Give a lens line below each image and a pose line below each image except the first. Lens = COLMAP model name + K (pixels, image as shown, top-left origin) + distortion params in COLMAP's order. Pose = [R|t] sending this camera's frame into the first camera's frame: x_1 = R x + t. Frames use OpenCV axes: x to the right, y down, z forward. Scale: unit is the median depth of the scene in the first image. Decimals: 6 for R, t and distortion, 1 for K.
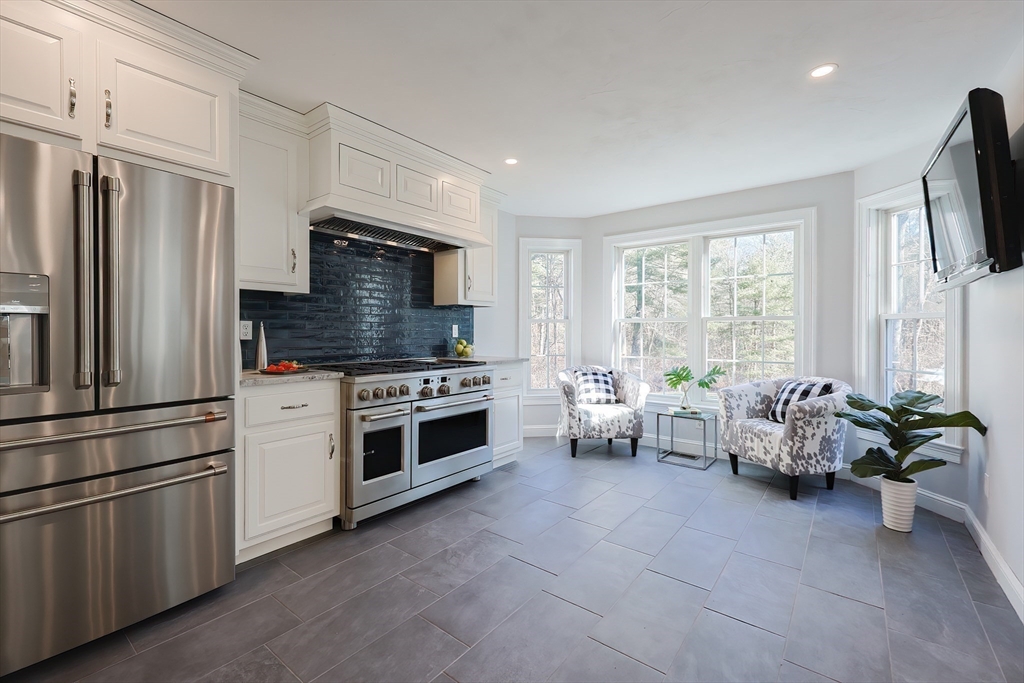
lens RADIAL K [[435.7, 0, 507.9], [0, 435.7, 331.3], [0, 0, 1]] dist [-0.000169, -0.000128]
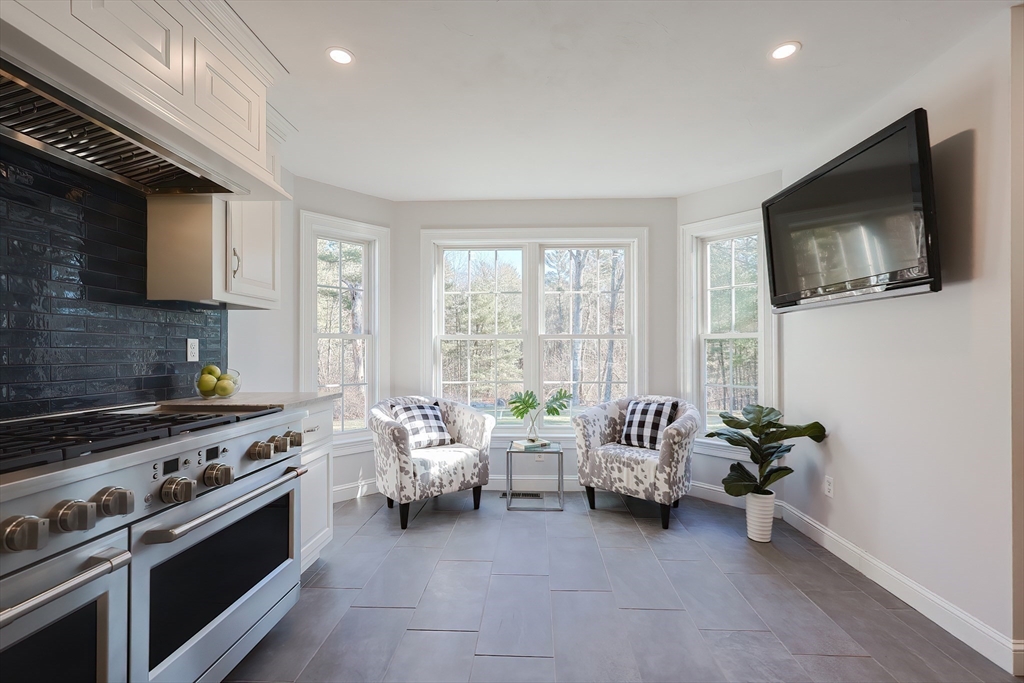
lens RADIAL K [[435.7, 0, 520.5], [0, 435.7, 350.4], [0, 0, 1]] dist [0.002732, 0.000086]
pose [[0.803880, 0.000063, 0.594792, -0.132522], [0.001872, 0.999995, -0.002636, 0.002585], [-0.594789, 0.003233, 0.803876, 0.360858]]
